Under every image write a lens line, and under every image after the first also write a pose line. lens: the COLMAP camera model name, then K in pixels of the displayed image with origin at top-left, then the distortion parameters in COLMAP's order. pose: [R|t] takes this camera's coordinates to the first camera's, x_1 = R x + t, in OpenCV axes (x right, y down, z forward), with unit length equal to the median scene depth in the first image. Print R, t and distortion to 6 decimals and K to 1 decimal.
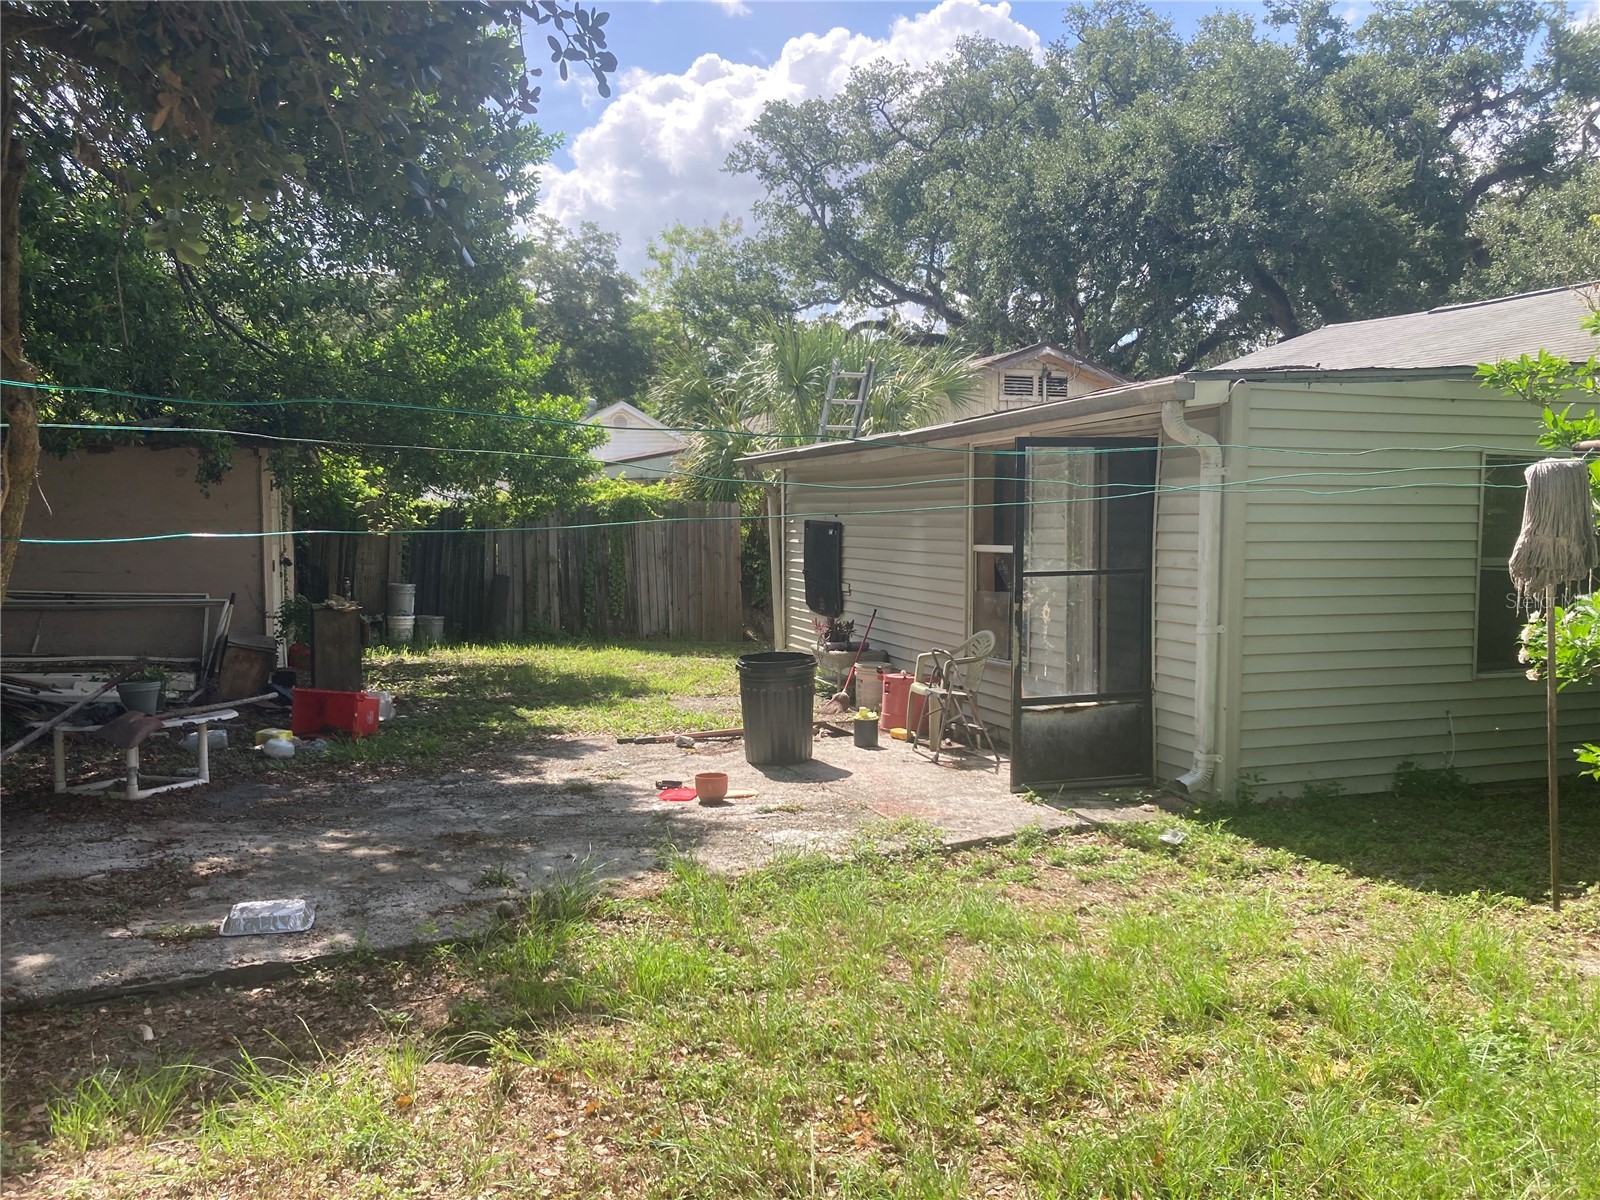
lens RADIAL K [[1316.3, 0, 800.0], [0, 1316.3, 600.0], [0, 0, 1]] dist [-0.033873, -0.001997]
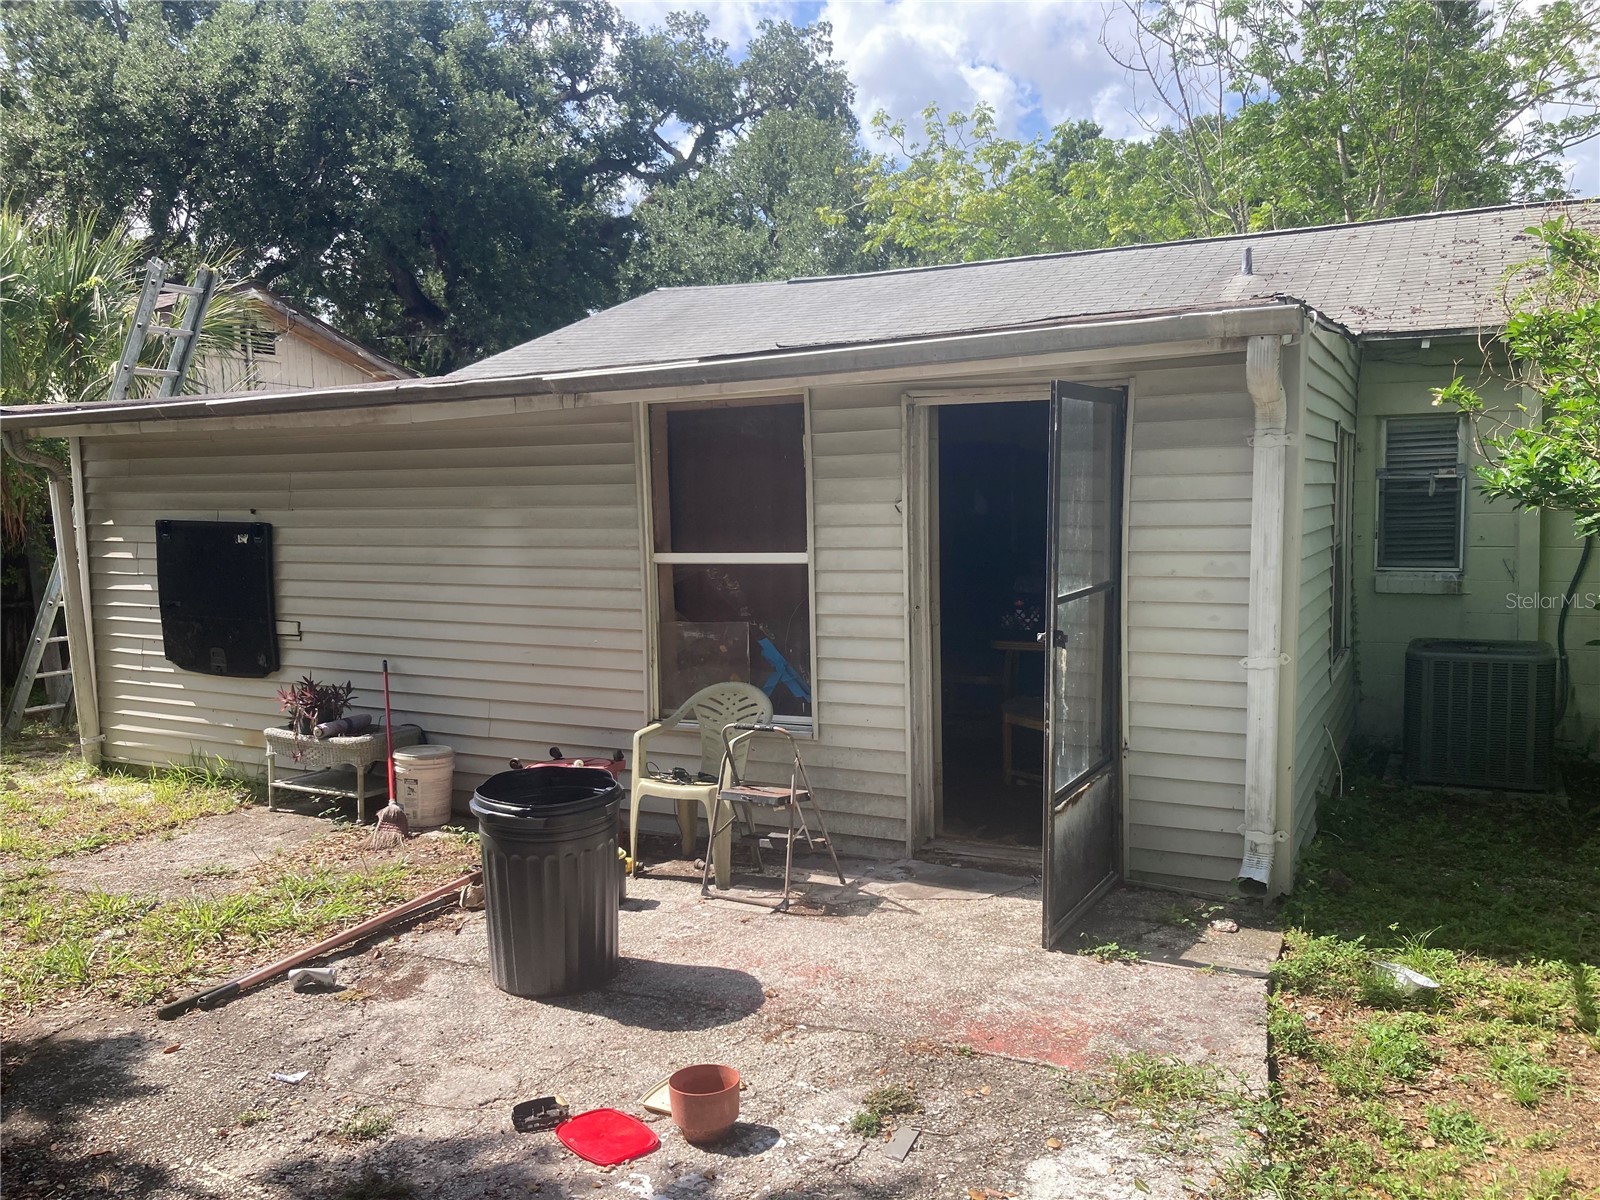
lens RADIAL K [[1299.0, 0, 800.0], [0, 1299.0, 600.0], [0, 0, 1]] dist [0.059801, -0.057701]
pose [[0.728307, -0.065908, 0.682075, -0.144413], [0.058538, 0.997709, 0.033901, -0.020233], [-0.682747, 0.015237, 0.730496, 0.263331]]
